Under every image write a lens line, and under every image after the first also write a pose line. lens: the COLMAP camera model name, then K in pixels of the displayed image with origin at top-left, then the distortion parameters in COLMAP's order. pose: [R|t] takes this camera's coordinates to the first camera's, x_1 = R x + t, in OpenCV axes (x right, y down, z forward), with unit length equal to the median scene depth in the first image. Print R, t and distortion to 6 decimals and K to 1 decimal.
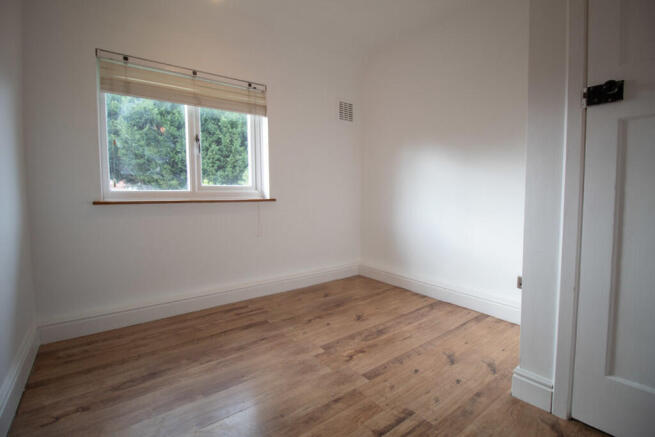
lens RADIAL K [[303.5, 0, 331.6], [0, 303.5, 209.3], [0, 0, 1]] dist [0.002300, -0.017060]
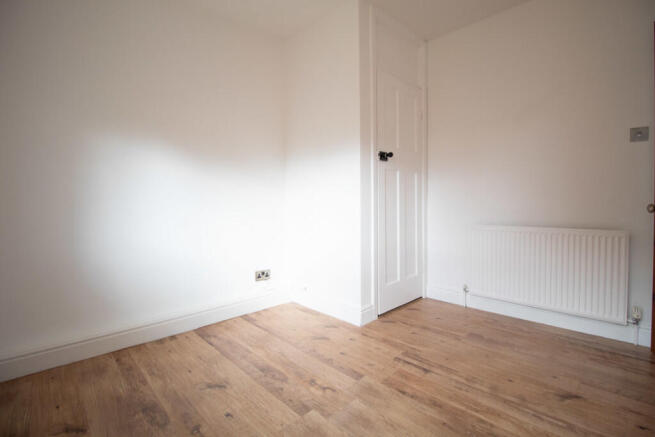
lens RADIAL K [[303.5, 0, 331.6], [0, 303.5, 209.3], [0, 0, 1]] dist [0.002300, -0.017060]
pose [[-0.111962, -0.017010, 0.993567, -0.786265], [0.067556, 0.997410, 0.024689, -0.047396], [-0.991413, 0.069886, -0.110523, 1.026274]]
